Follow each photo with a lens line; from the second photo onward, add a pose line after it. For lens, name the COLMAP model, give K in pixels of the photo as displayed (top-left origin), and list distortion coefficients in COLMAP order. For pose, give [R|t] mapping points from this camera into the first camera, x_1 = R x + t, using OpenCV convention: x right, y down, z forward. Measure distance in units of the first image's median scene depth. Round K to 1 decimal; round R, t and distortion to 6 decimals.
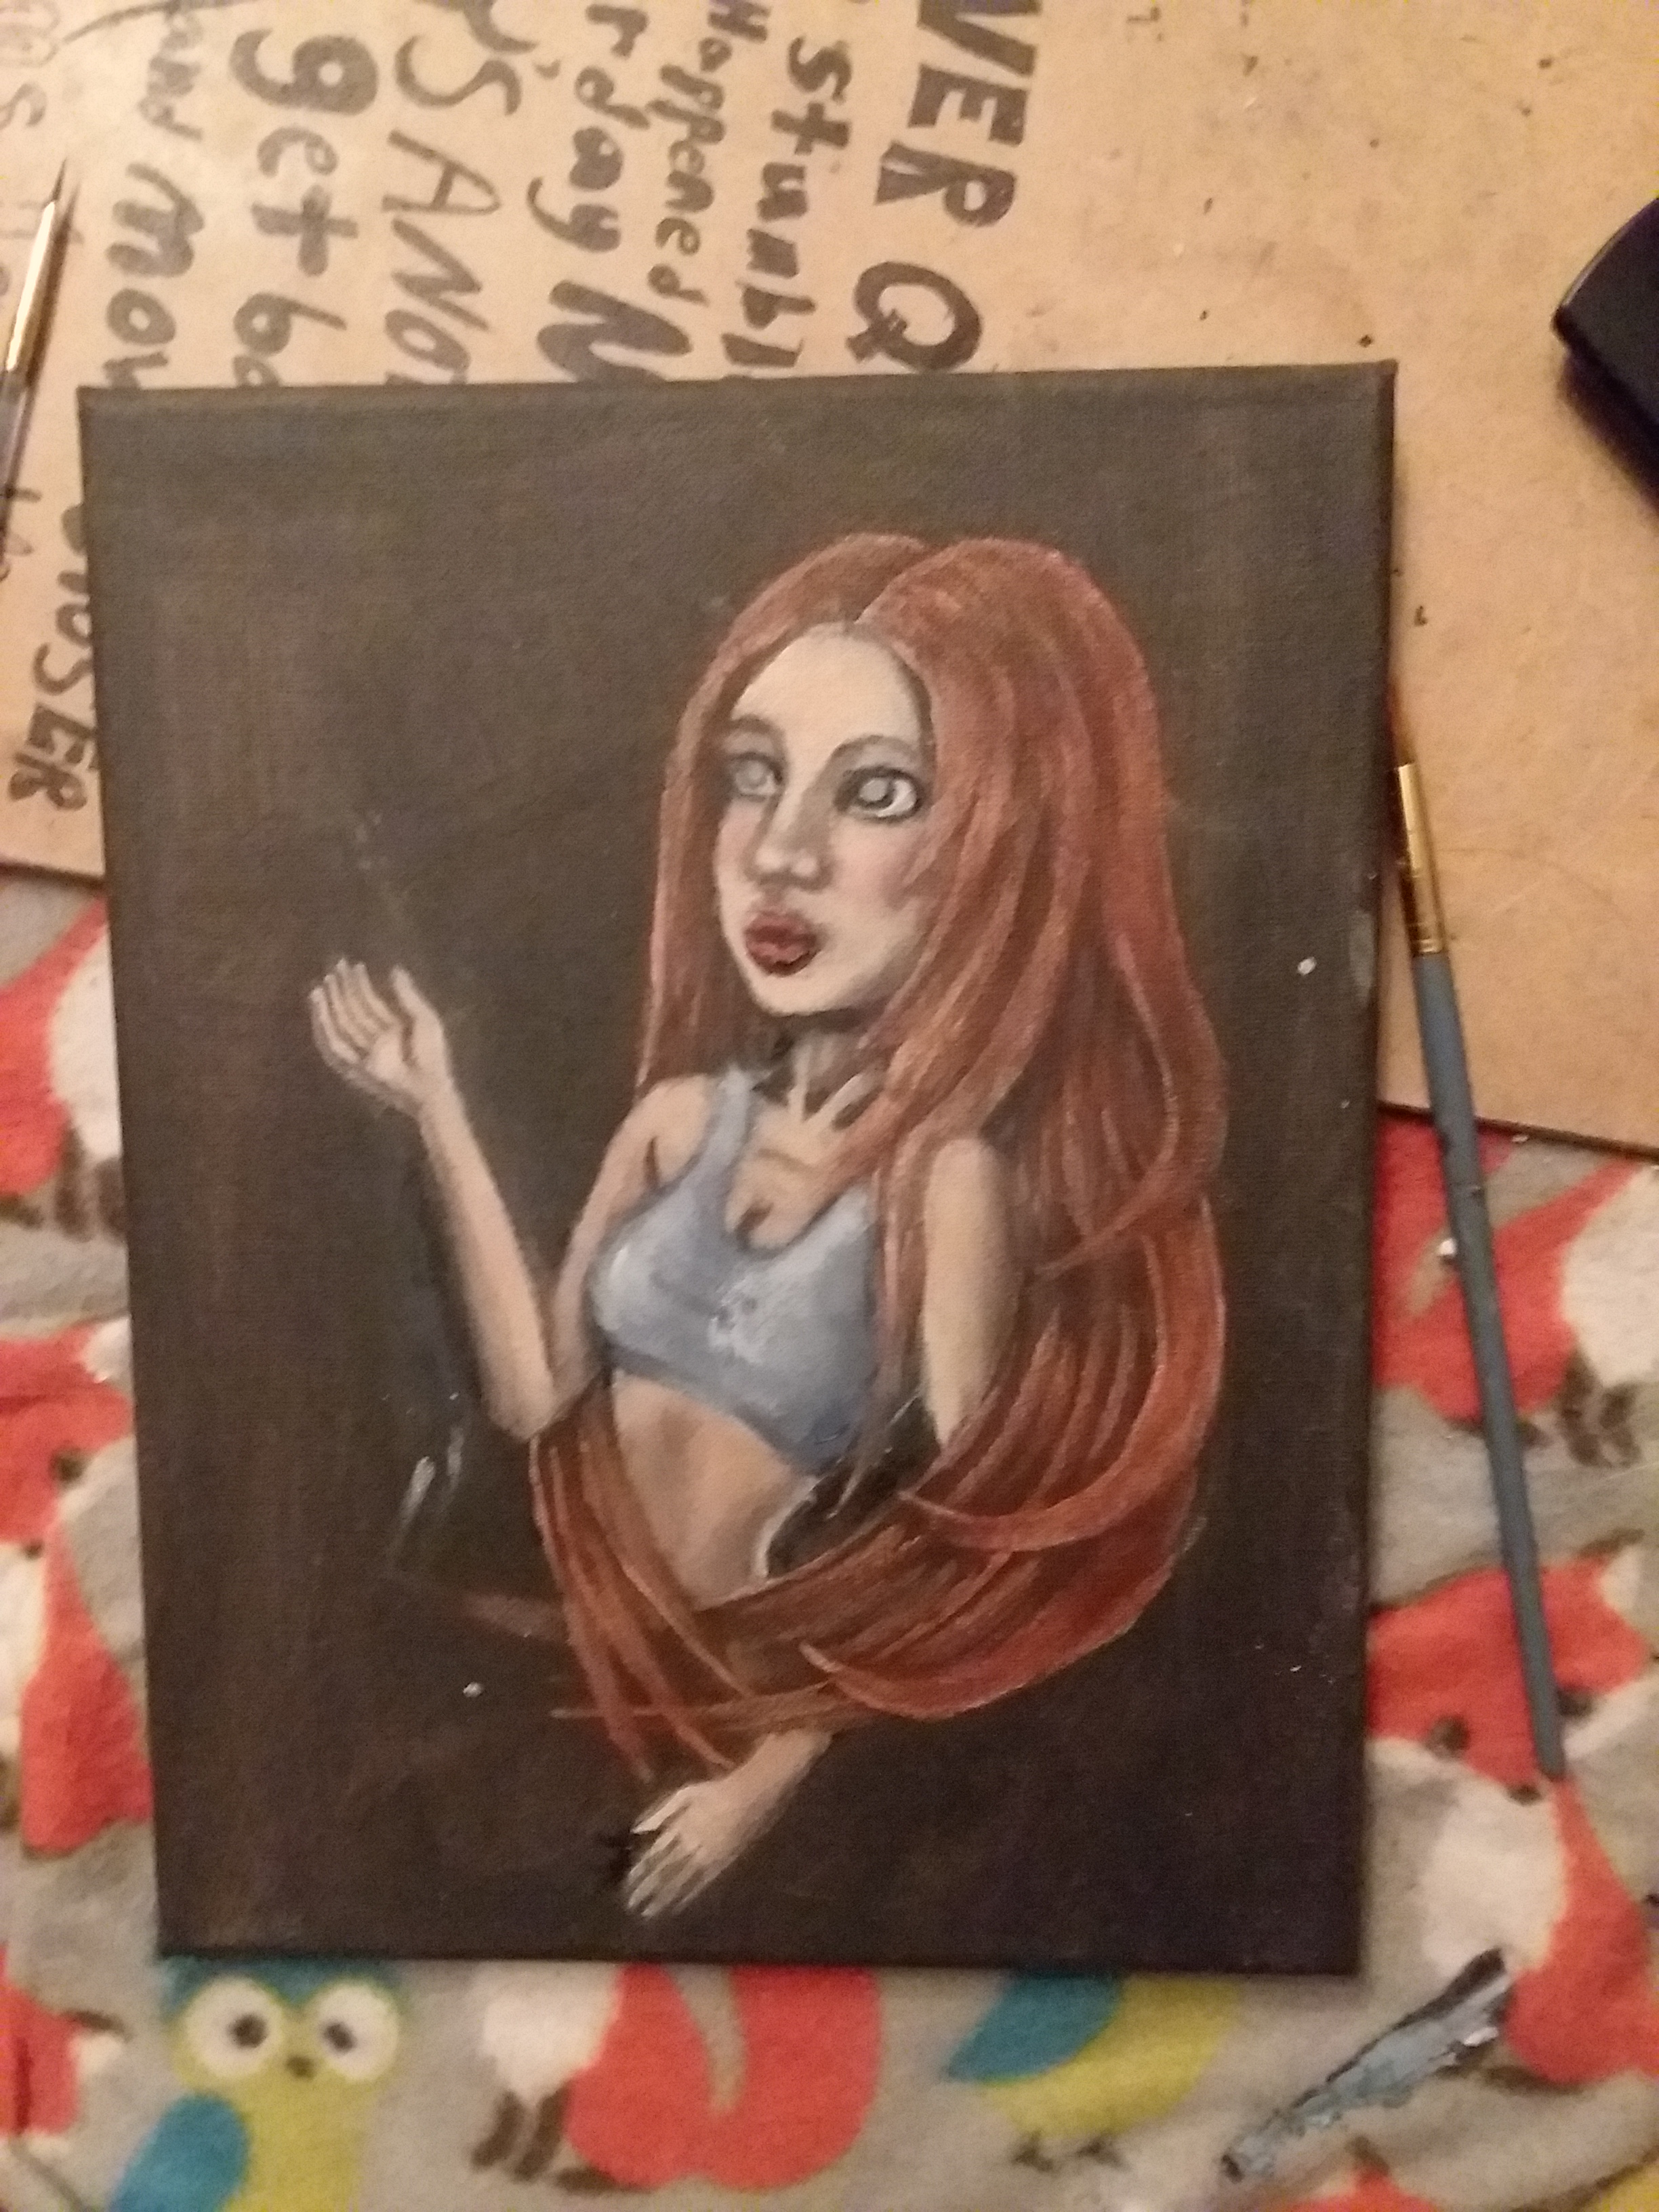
lens RADIAL K [[1565.1, 0, 820.6], [0, 1565.1, 1181.5], [0, 0, 1]] dist [0.055127, -0.101967]
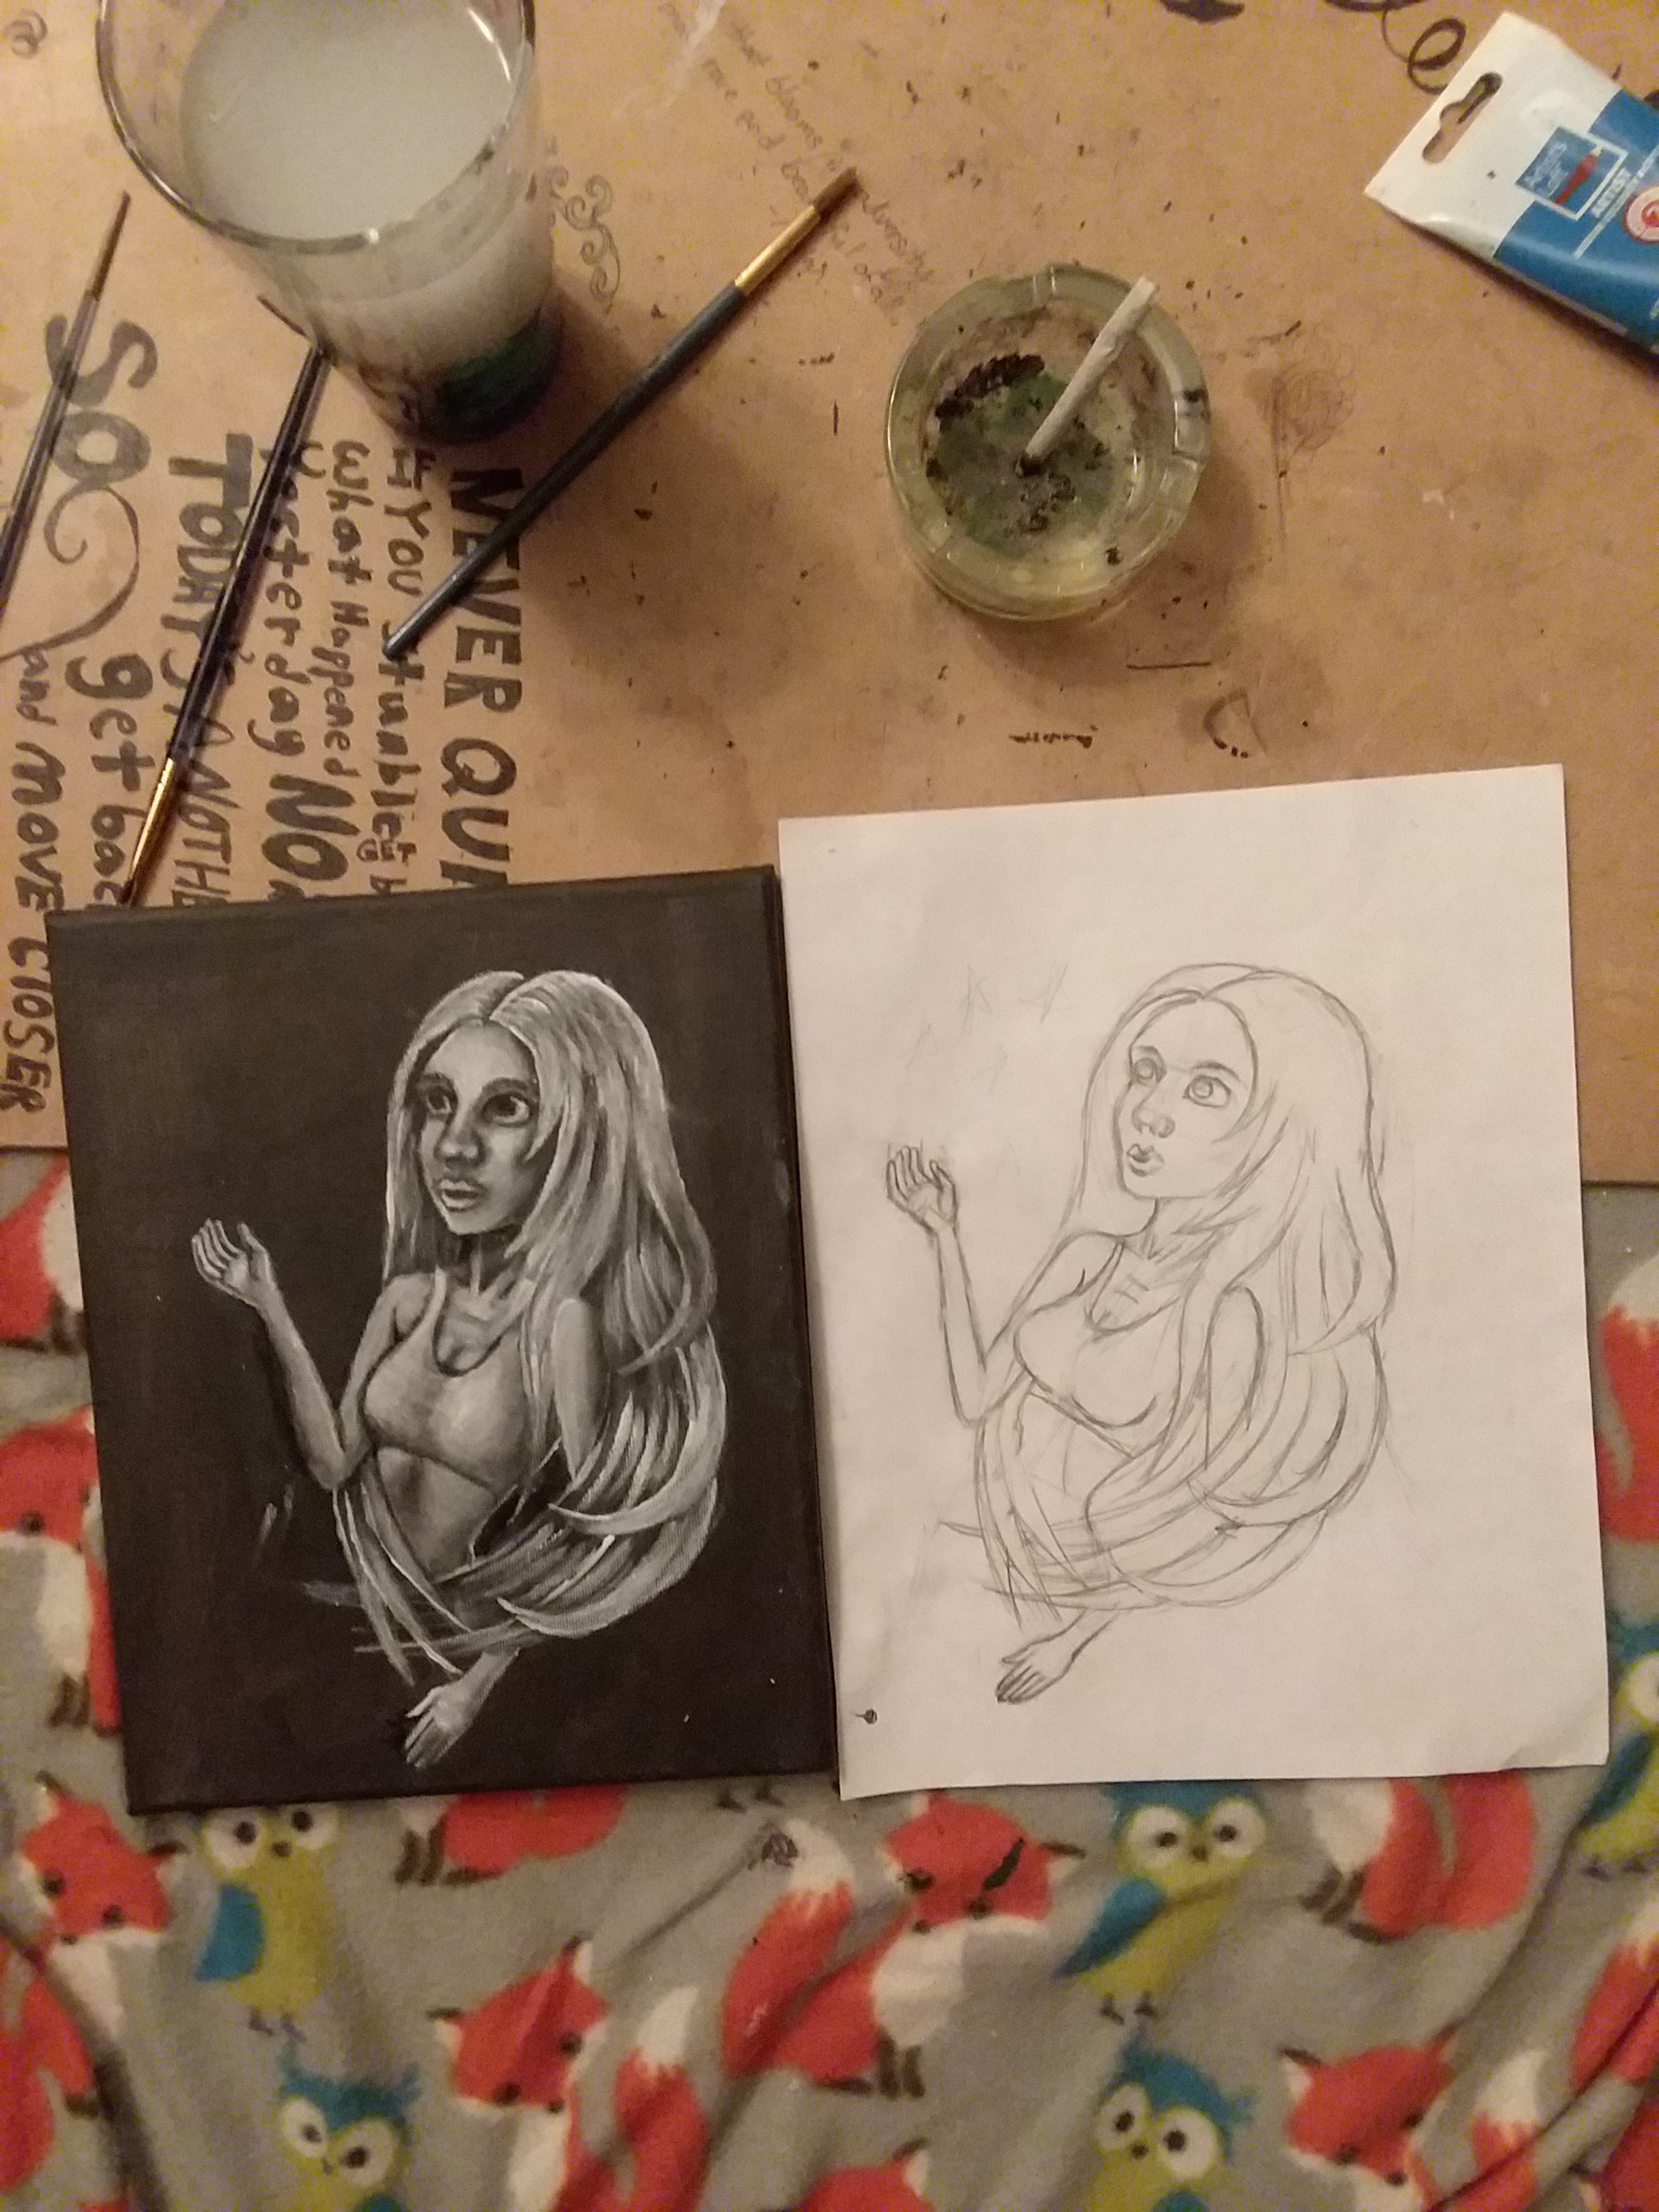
lens RADIAL K [[1565.1, 0, 820.6], [0, 1565.1, 1181.5], [0, 0, 1]] dist [0.055127, -0.101967]
pose [[0.957054, -0.053248, 0.284978, -0.139505], [0.095975, 0.985753, -0.138129, 0.115963], [-0.273563, 0.159547, 0.948529, -0.794200]]
